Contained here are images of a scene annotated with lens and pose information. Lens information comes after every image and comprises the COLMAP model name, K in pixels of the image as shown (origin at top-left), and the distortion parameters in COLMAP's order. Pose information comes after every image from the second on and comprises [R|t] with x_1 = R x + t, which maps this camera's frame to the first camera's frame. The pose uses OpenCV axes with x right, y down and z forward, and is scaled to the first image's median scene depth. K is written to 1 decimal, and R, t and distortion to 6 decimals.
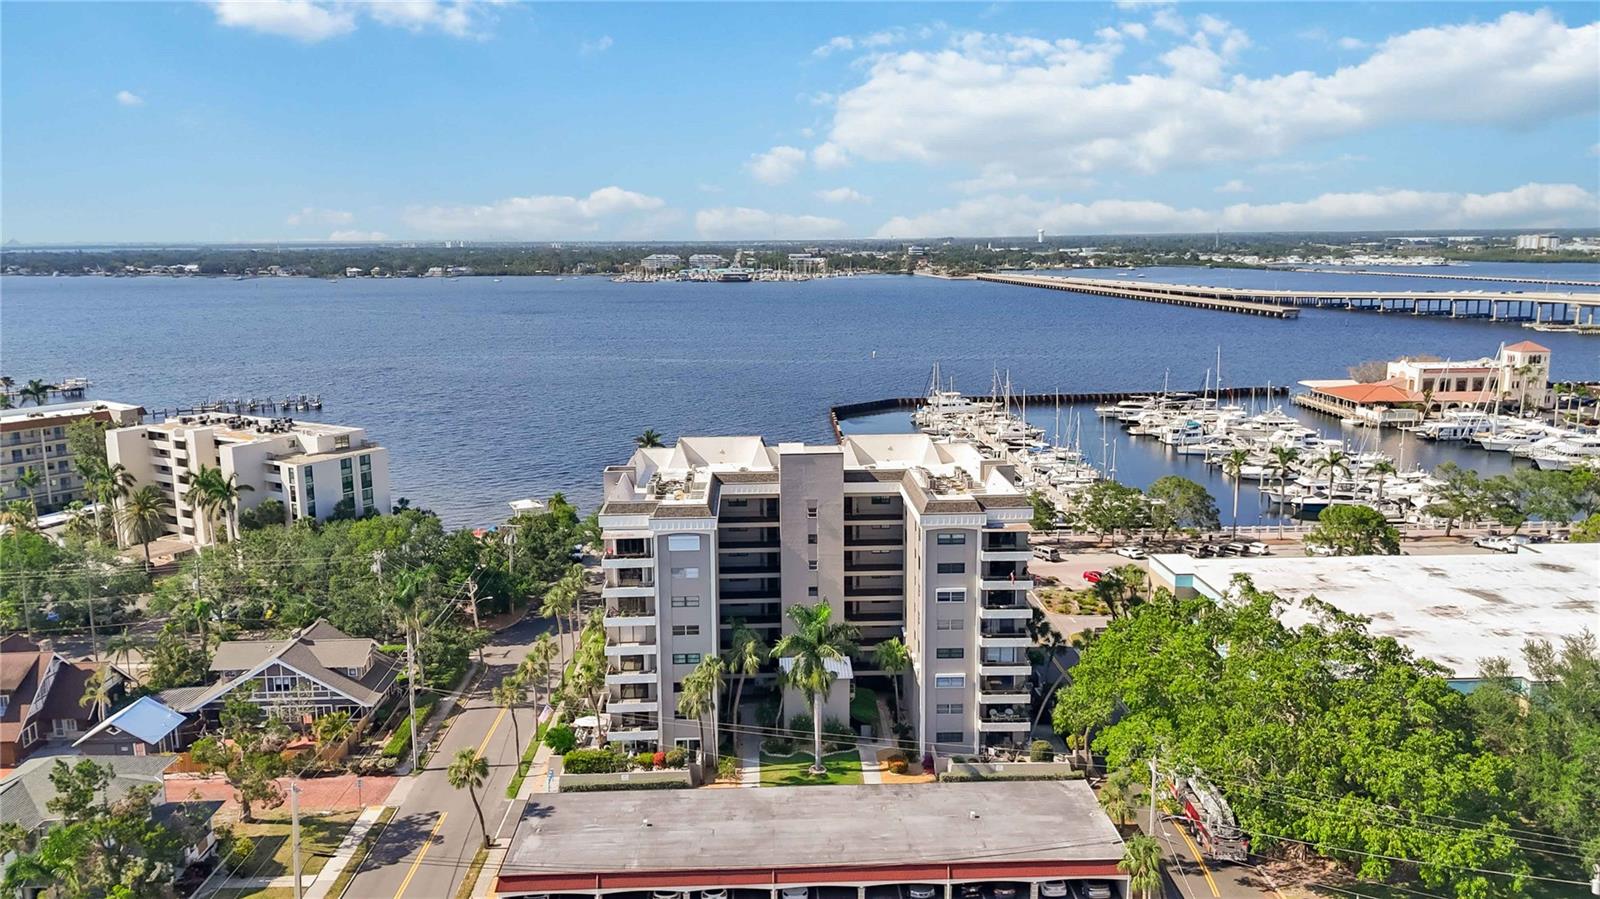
lens RADIAL K [[1174.5, 0, 800.0], [0, 1174.5, 449.5], [0, 0, 1]] dist [0.068575, -0.061127]
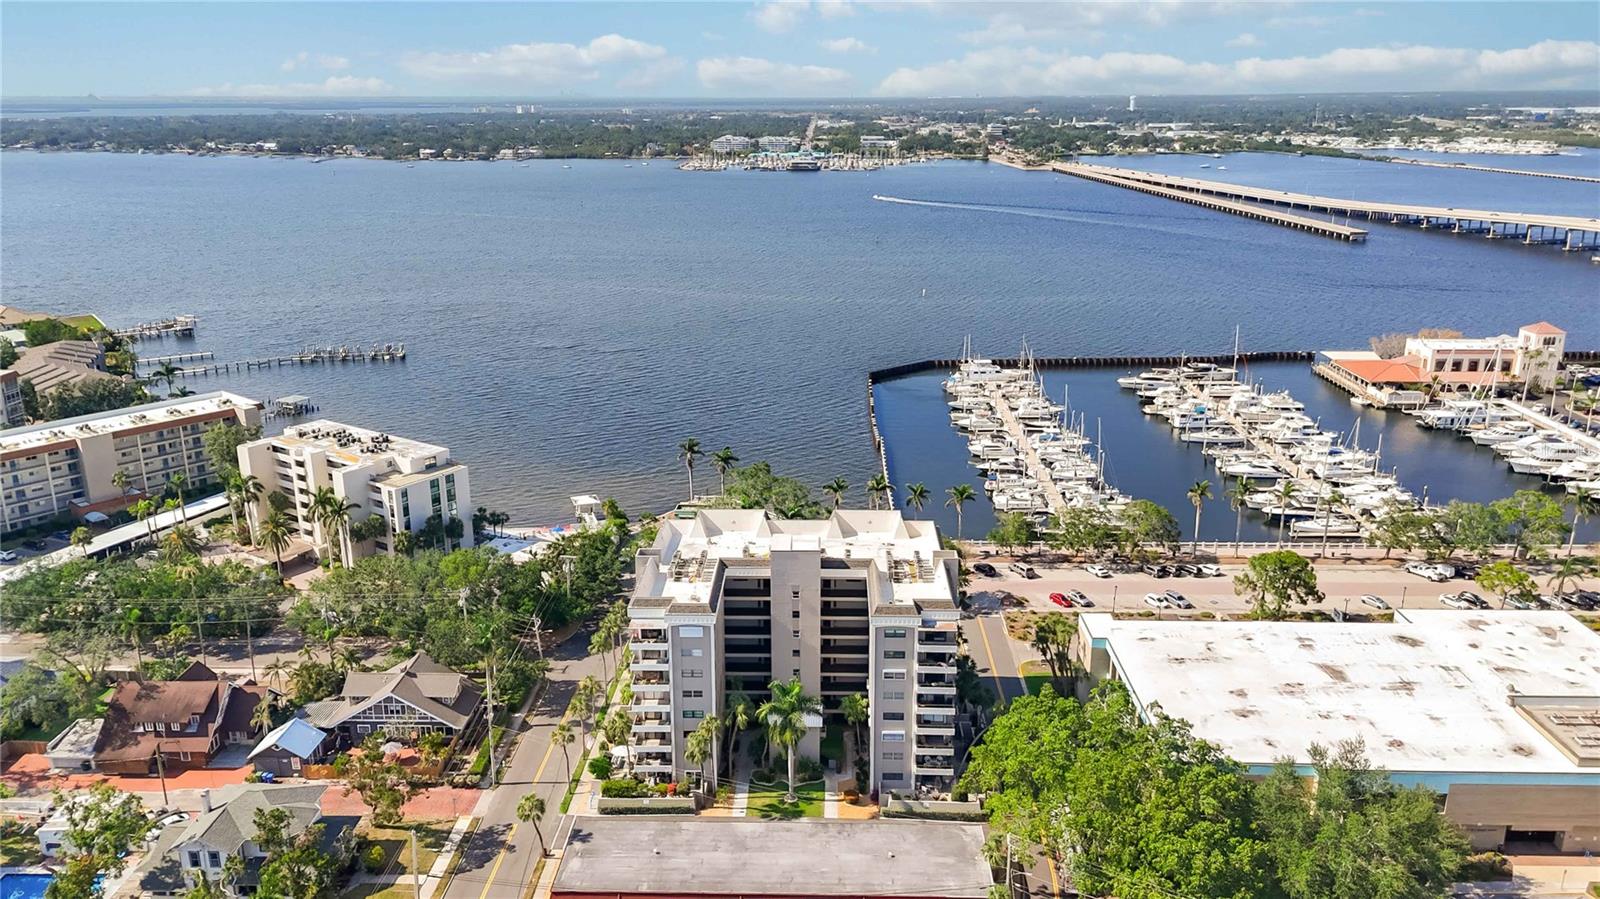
lens RADIAL K [[1195.7, 0, 800.0], [0, 1195.7, 449.5], [0, 0, 1]] dist [0.061073, -0.049881]
pose [[0.997900, 0.023037, -0.060537, 0.076610], [-0.016257, 0.993777, 0.110193, -0.209917], [0.062699, -0.108978, 0.992065, -0.233470]]
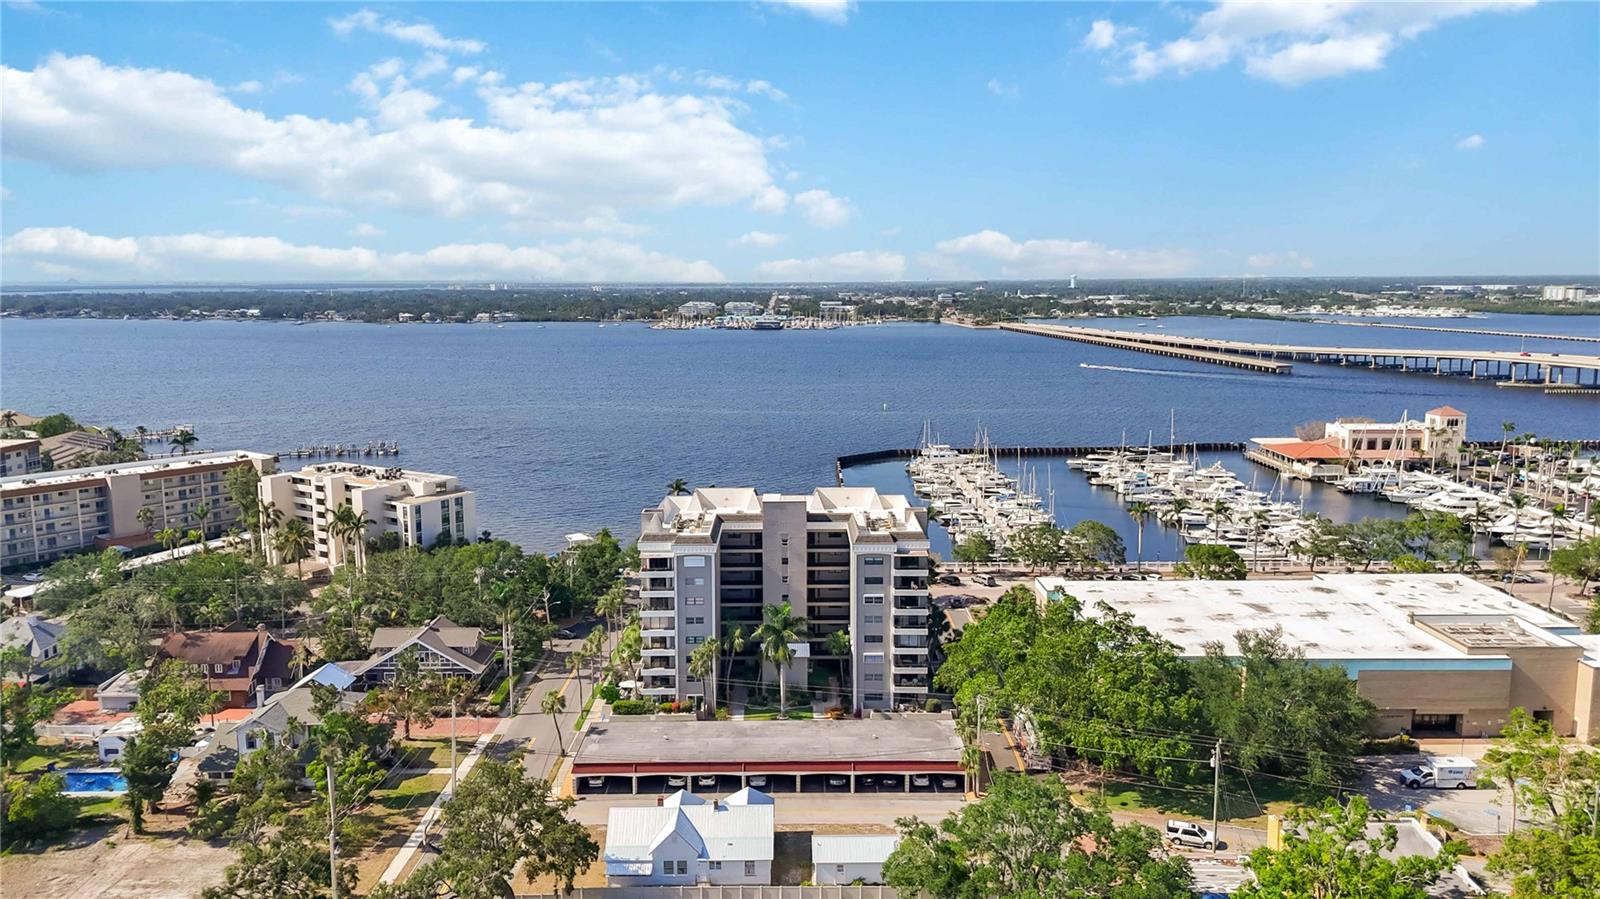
lens RADIAL K [[1174.5, 0, 800.0], [0, 1174.5, 449.5], [0, 0, 1]] dist [0.068575, -0.061127]
pose [[0.999500, 0.009457, -0.030182, 0.060853], [-0.010475, 0.999376, -0.033740, -0.010517], [0.029844, 0.034039, 0.998975, -0.378154]]
